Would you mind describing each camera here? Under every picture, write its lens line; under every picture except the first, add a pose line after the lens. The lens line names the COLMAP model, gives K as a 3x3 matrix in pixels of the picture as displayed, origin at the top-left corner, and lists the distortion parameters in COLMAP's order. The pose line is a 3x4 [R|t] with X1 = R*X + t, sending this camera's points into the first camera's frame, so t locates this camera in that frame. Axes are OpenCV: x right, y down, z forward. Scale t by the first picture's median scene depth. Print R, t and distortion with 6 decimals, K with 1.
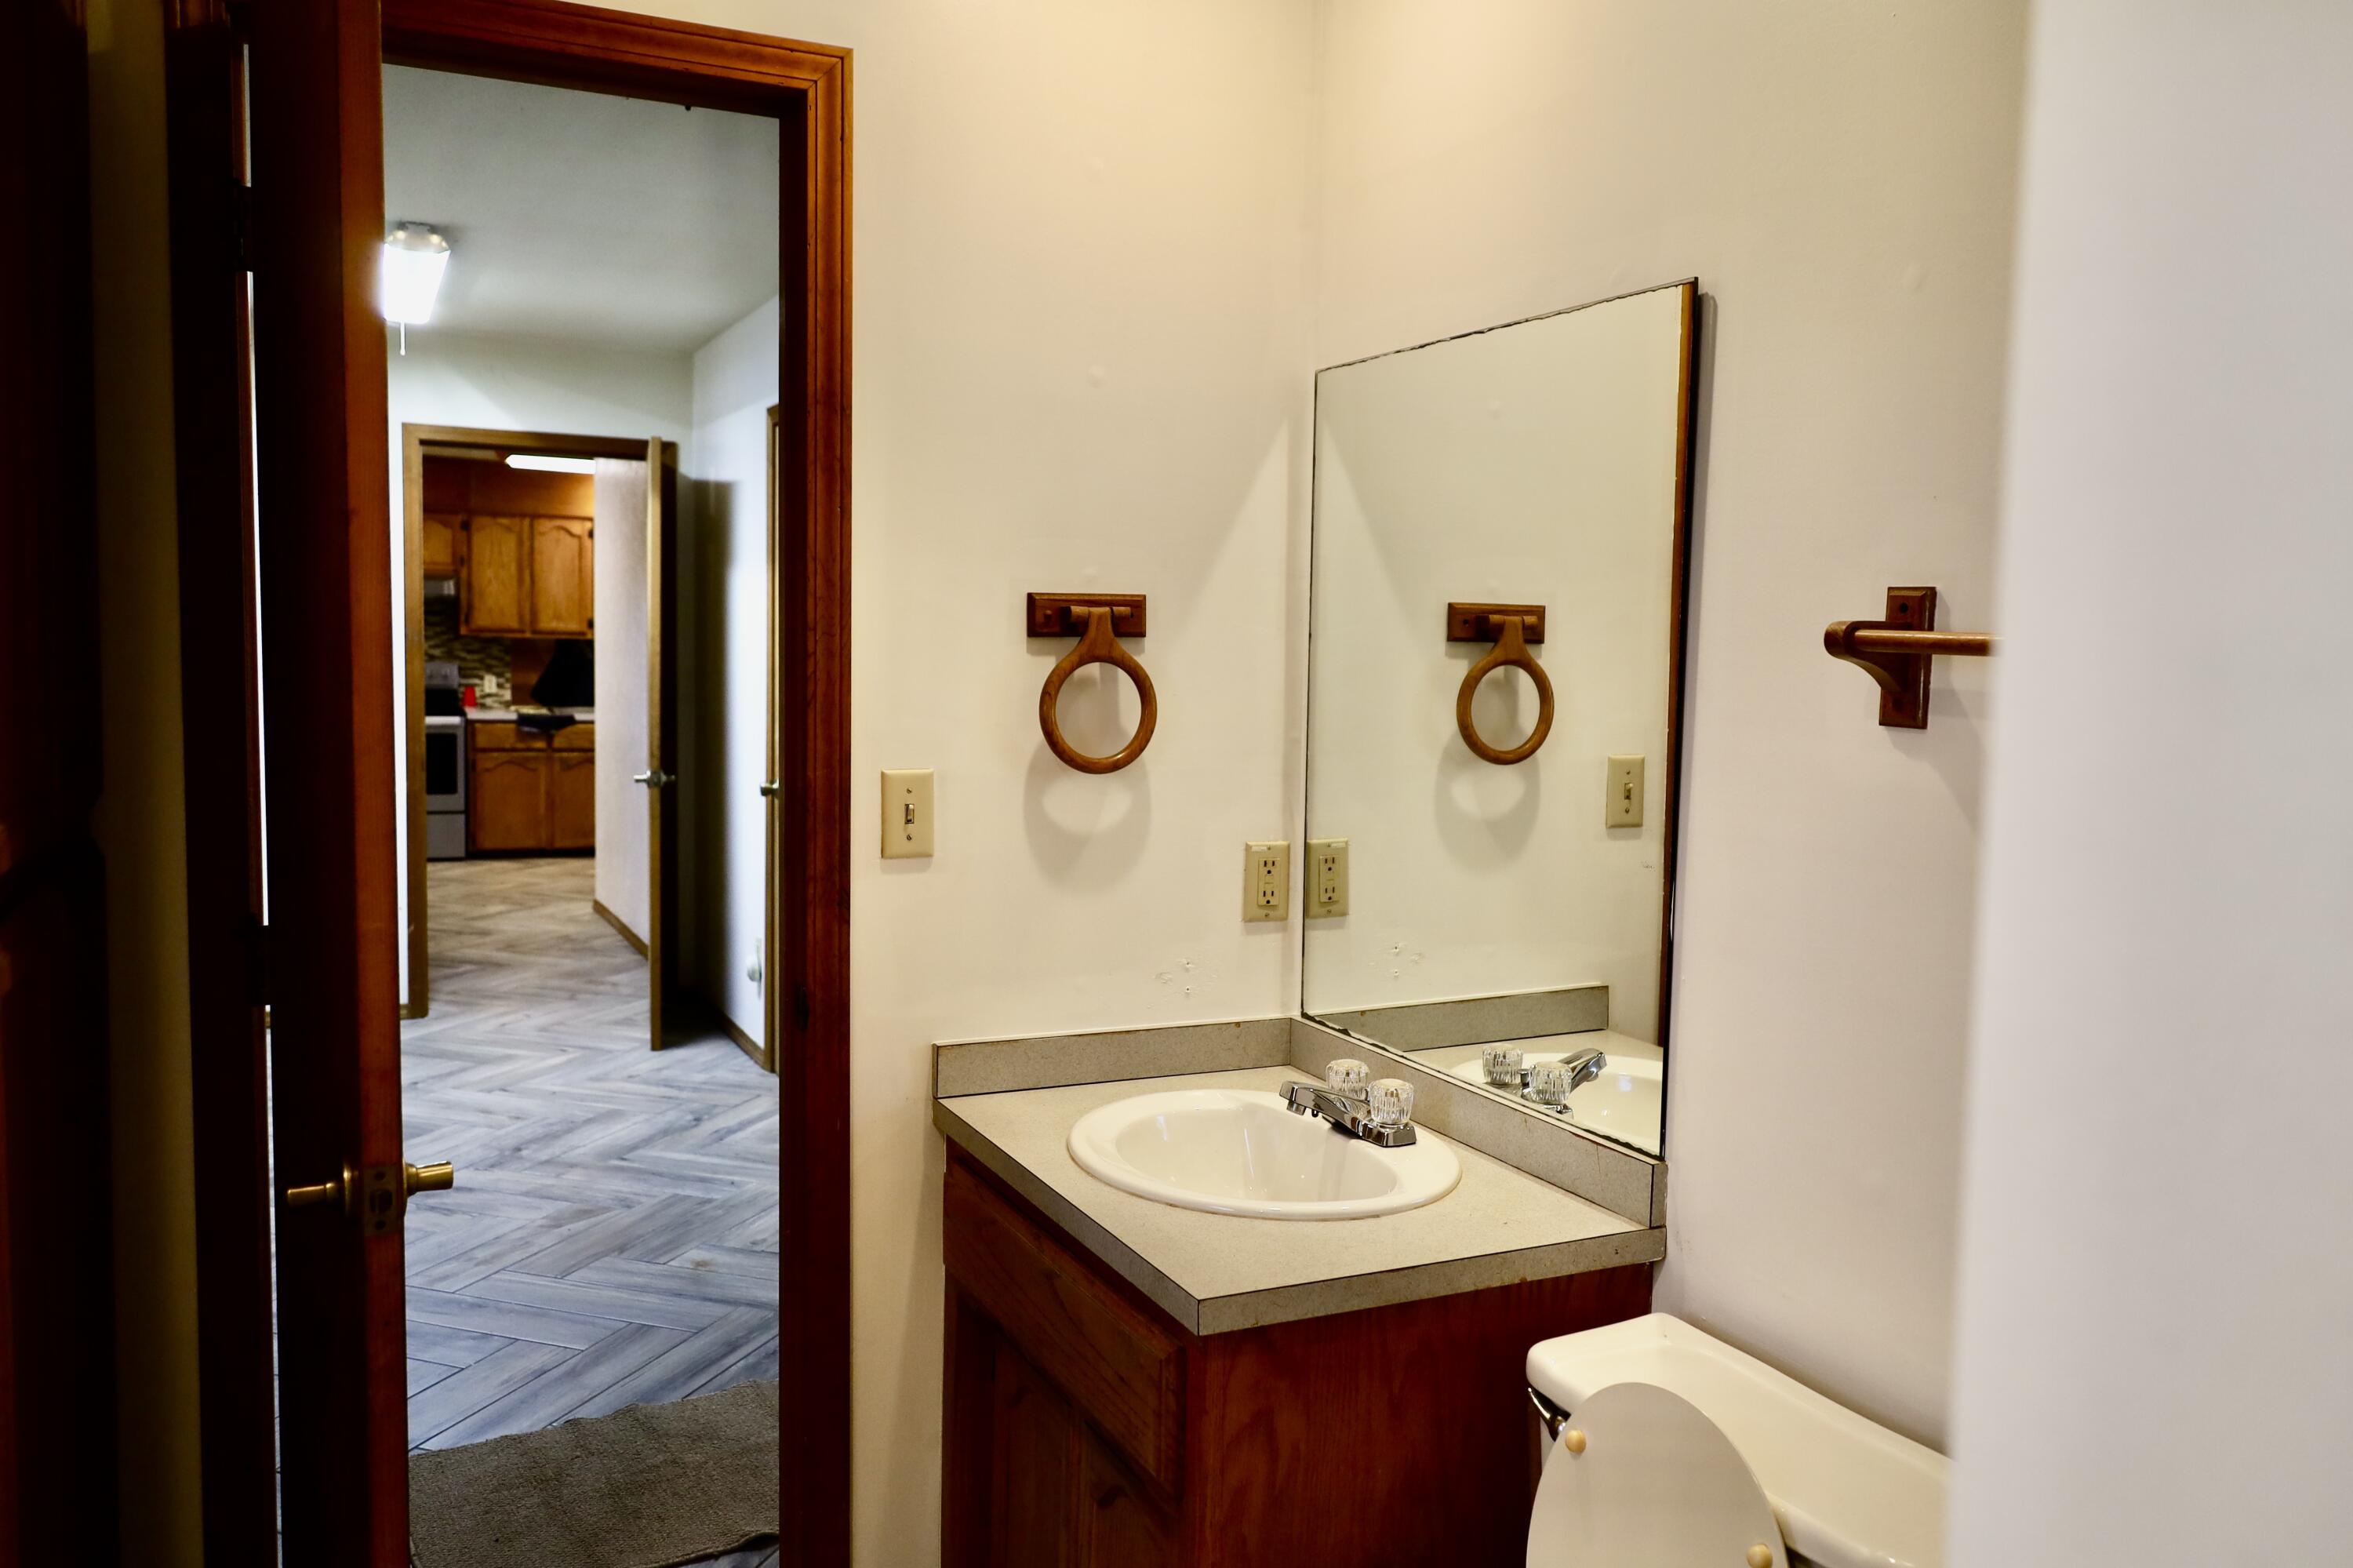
lens RADIAL K [[1645.5, 0, 1157.4], [0, 1645.5, 780.9], [0, 0, 1]] dist [0.006602, 0.000892]
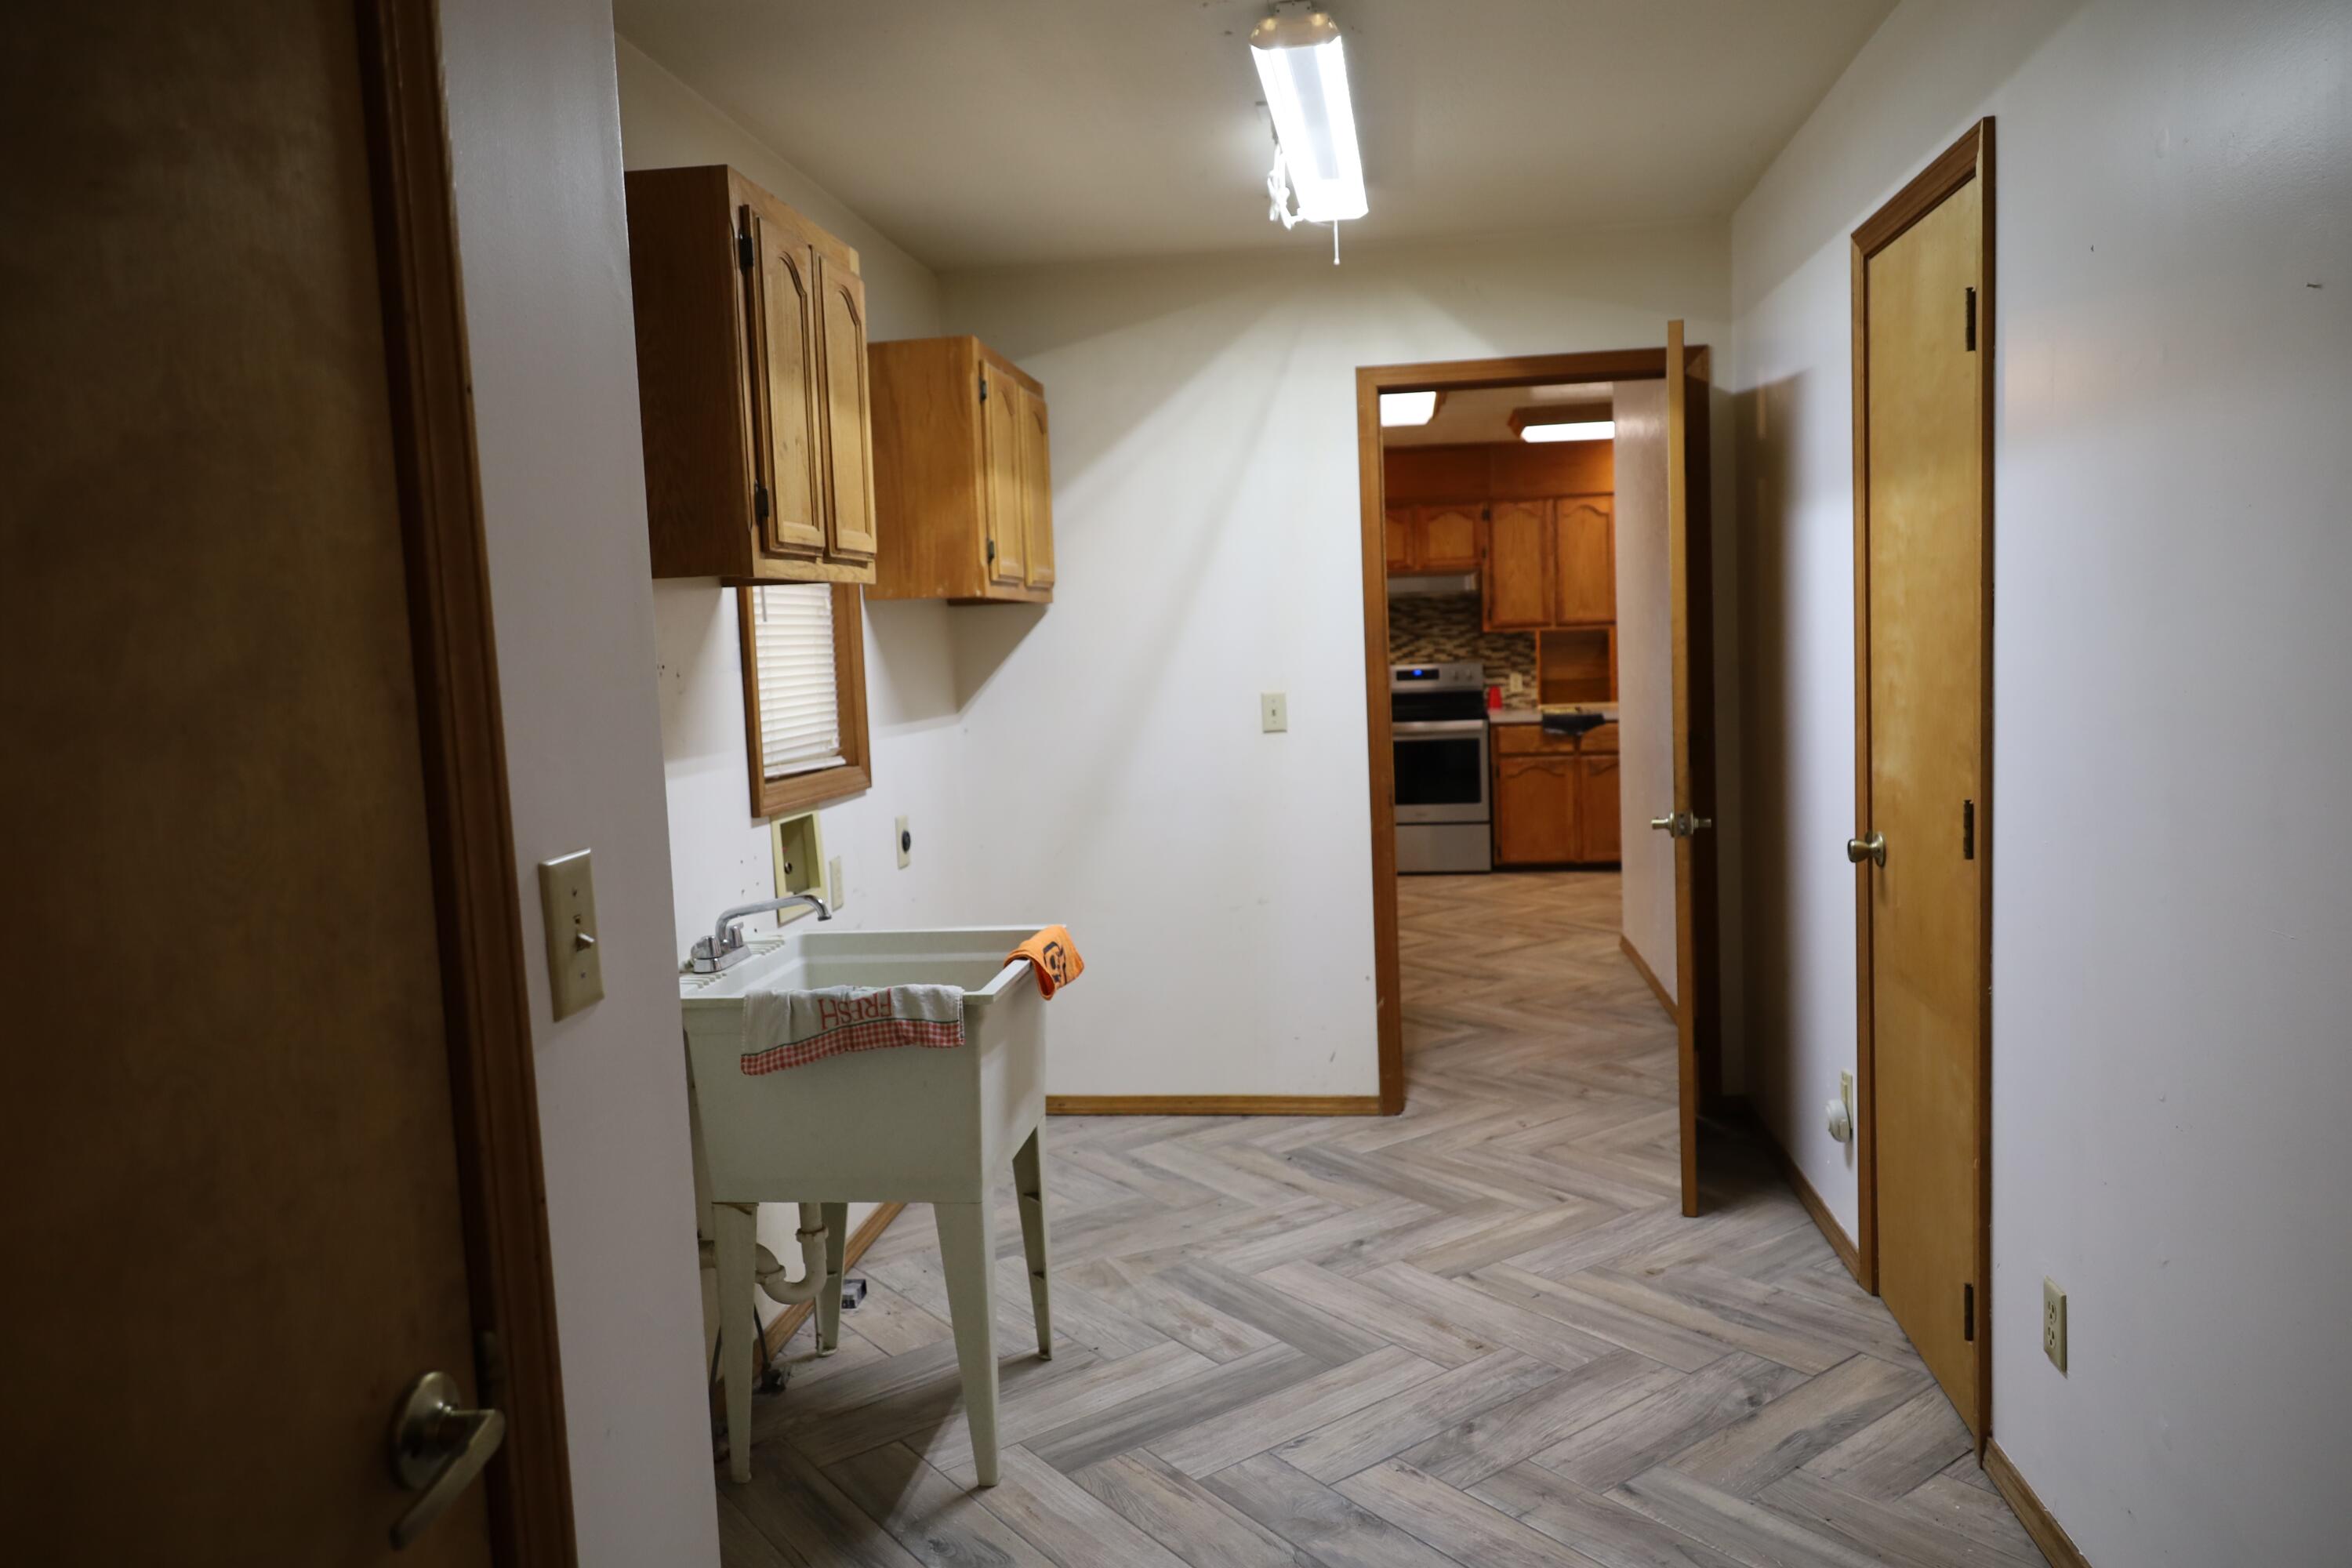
lens RADIAL K [[1644.7, 0, 1156.9], [0, 1644.7, 780.9], [0, 0, 1]] dist [0.006602, 0.000892]
pose [[0.816666, -0.010715, -0.577011, -0.061062], [0.015486, 0.999874, 0.003351, -0.017316], [0.576903, -0.011672, 0.816730, 0.218461]]
